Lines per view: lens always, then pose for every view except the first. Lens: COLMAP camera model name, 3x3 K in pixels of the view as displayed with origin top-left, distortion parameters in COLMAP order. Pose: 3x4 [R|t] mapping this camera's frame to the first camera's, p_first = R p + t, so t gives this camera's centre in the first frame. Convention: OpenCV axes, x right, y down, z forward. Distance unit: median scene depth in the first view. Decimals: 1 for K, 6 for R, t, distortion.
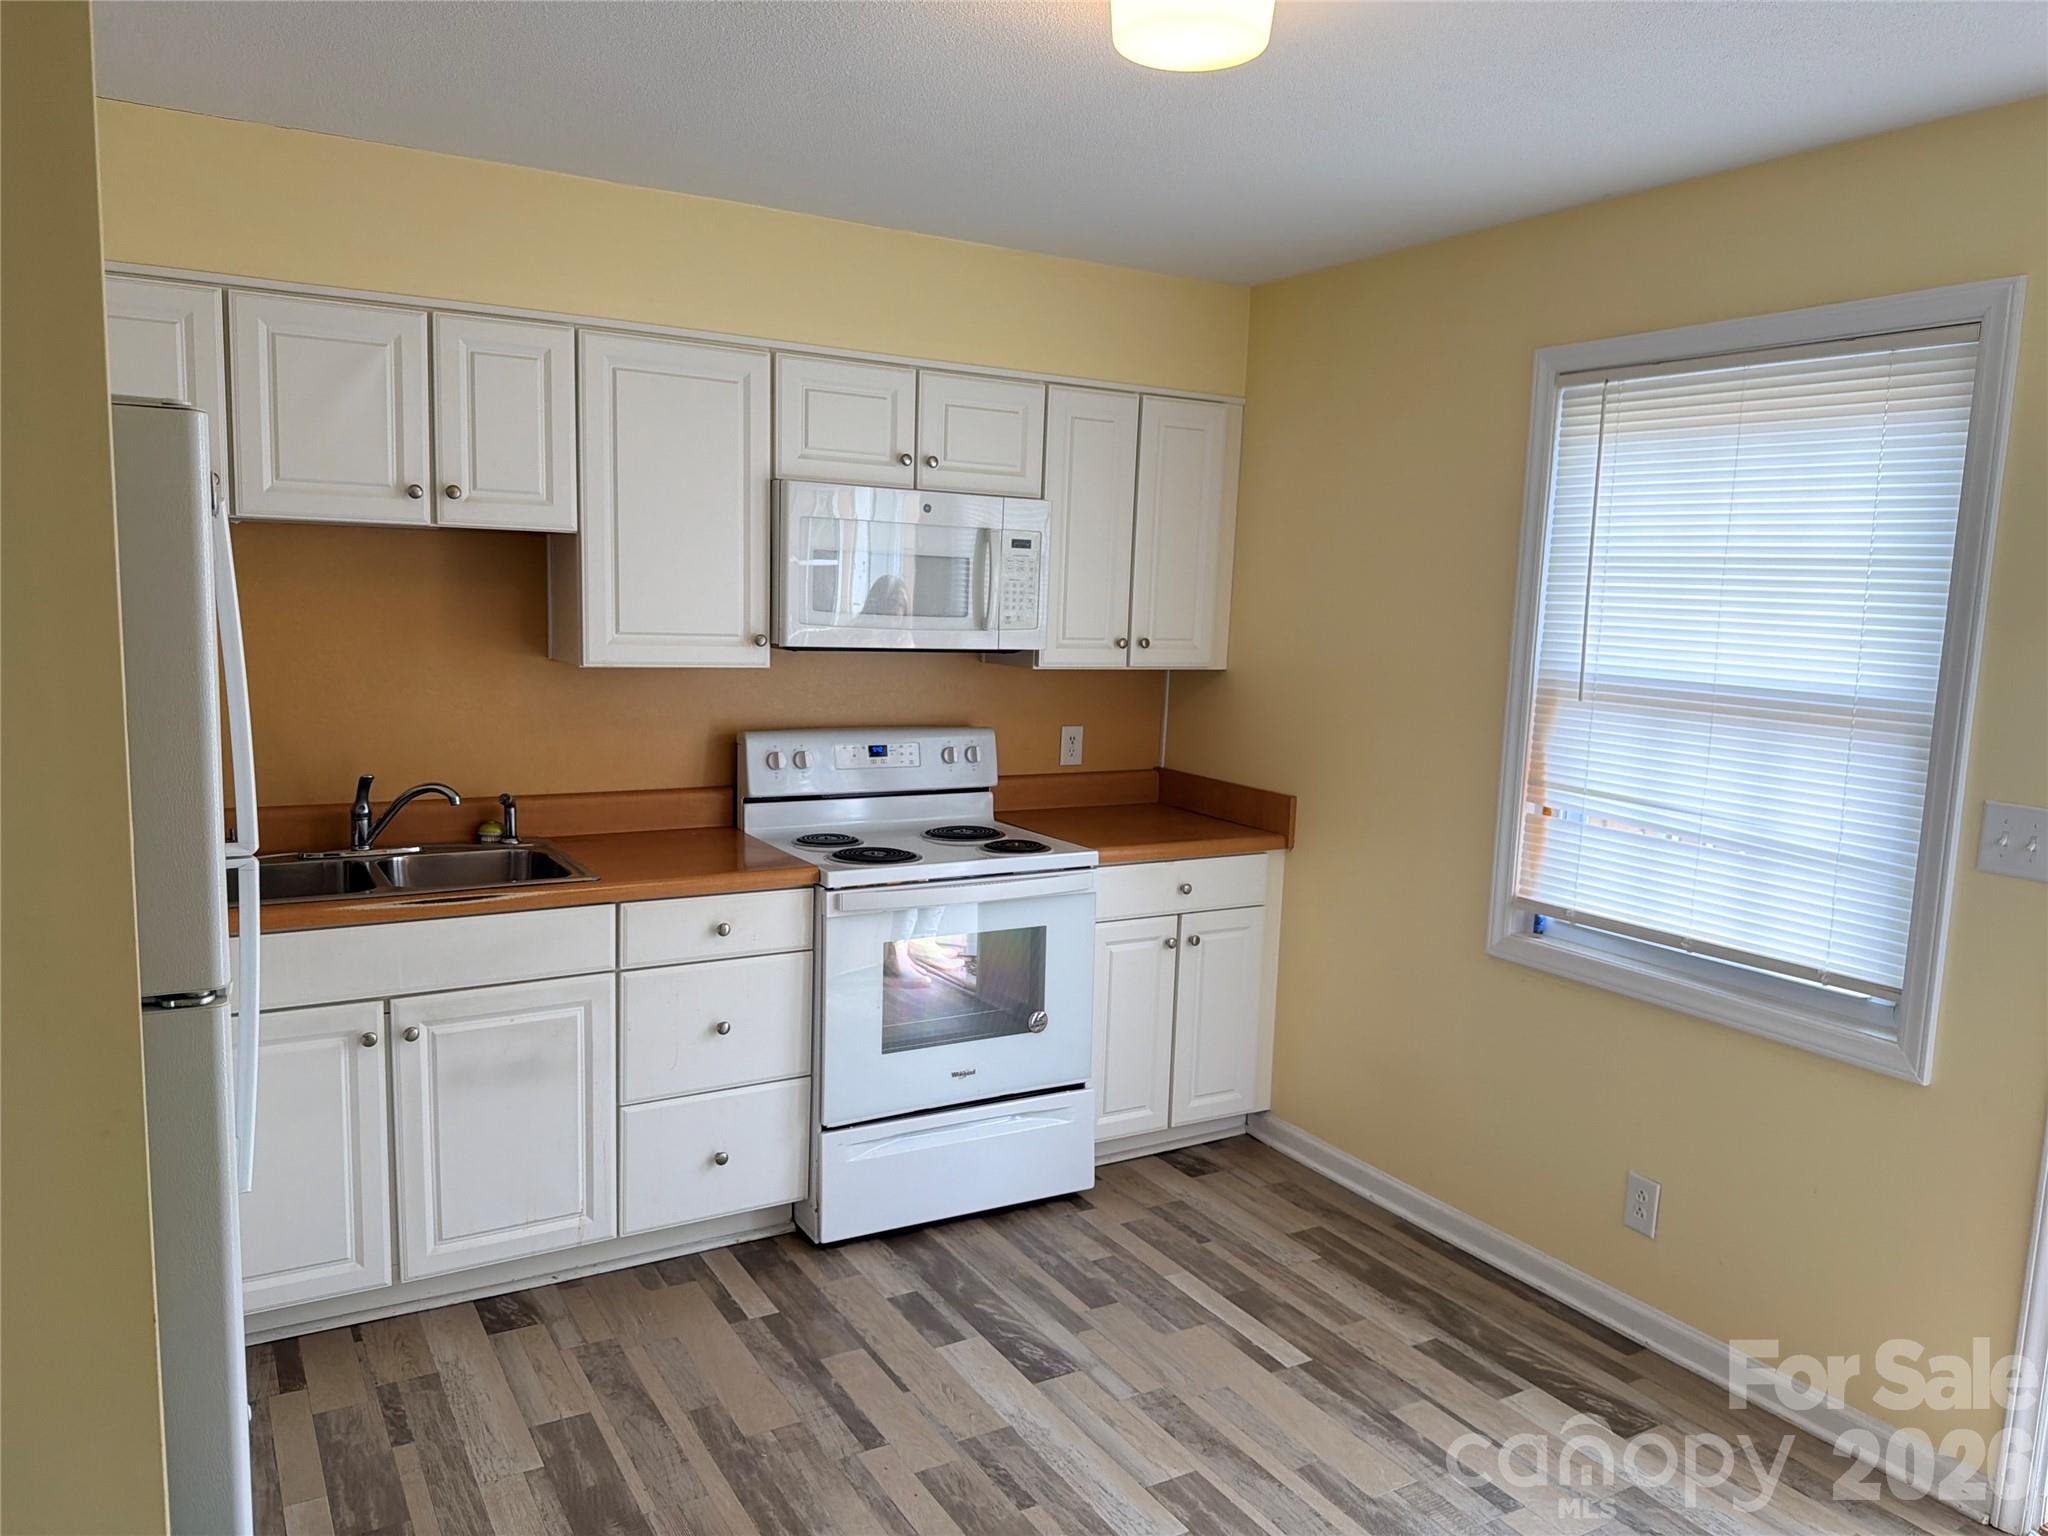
lens RADIAL K [[1444.0, 0, 1024.0], [0, 1444.0, 768.0], [0, 0, 1]] dist [0.107803, -0.123308]
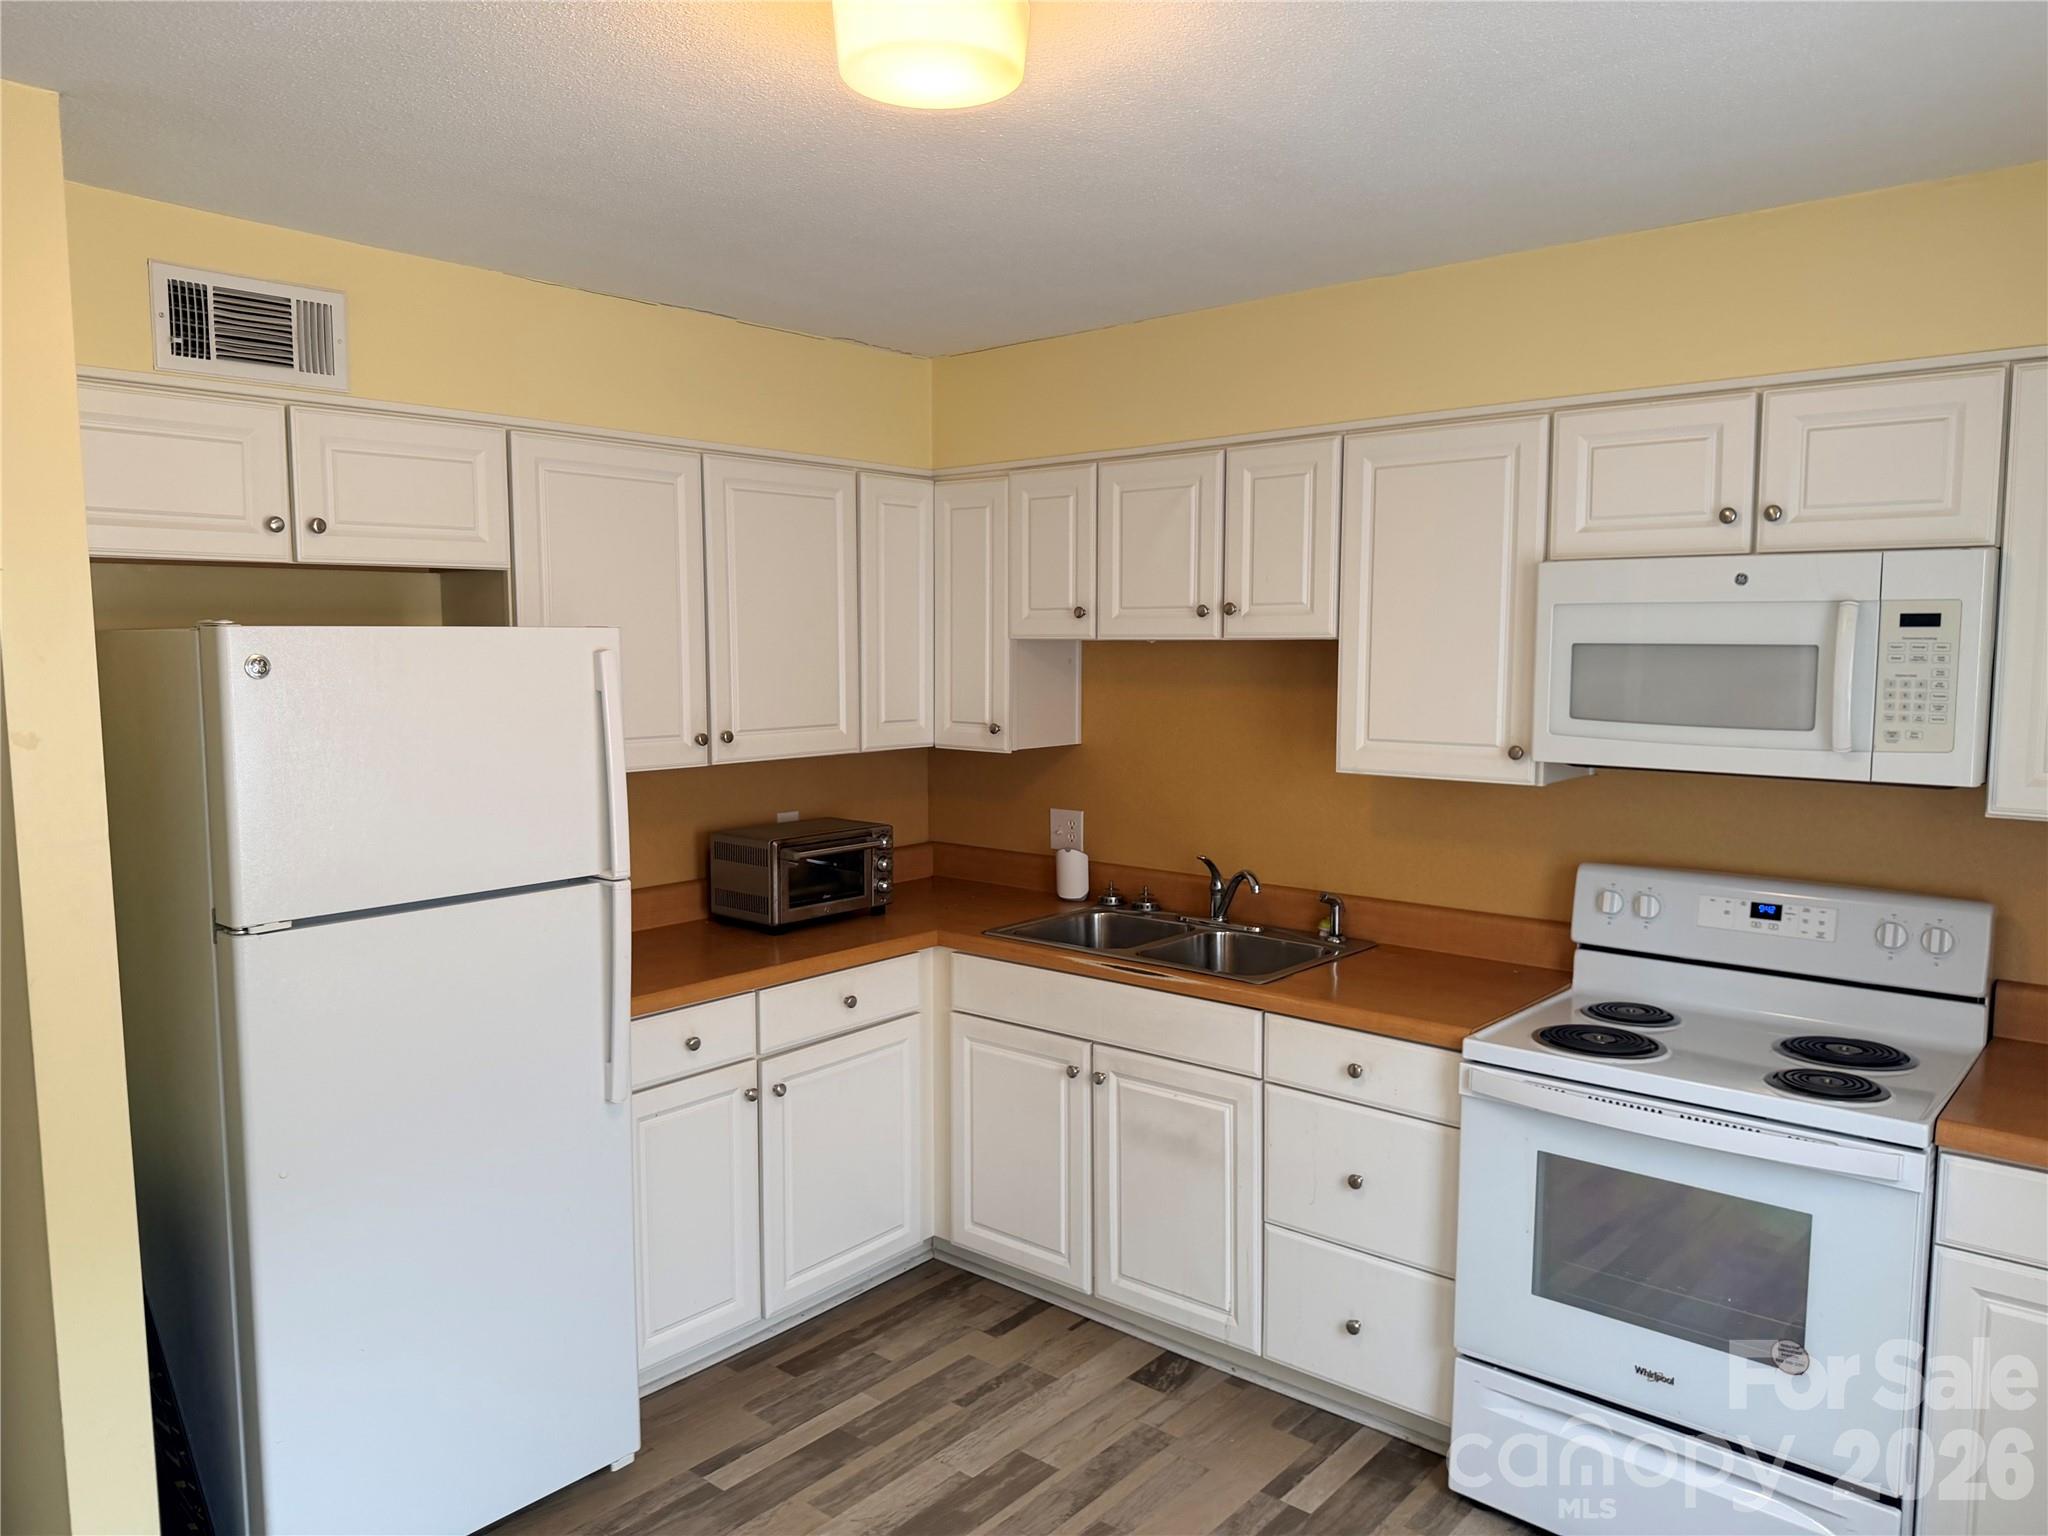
lens RADIAL K [[1445.7, 0, 1111.3], [0, 1445.7, 785.7], [0, 0, 1]] dist [0.100091, -0.174163]
pose [[0.353774, 0.053308, -0.933810, 0.567593], [-0.117035, 0.993051, 0.012351, -0.055659], [0.927980, 0.104919, 0.357555, 0.515031]]
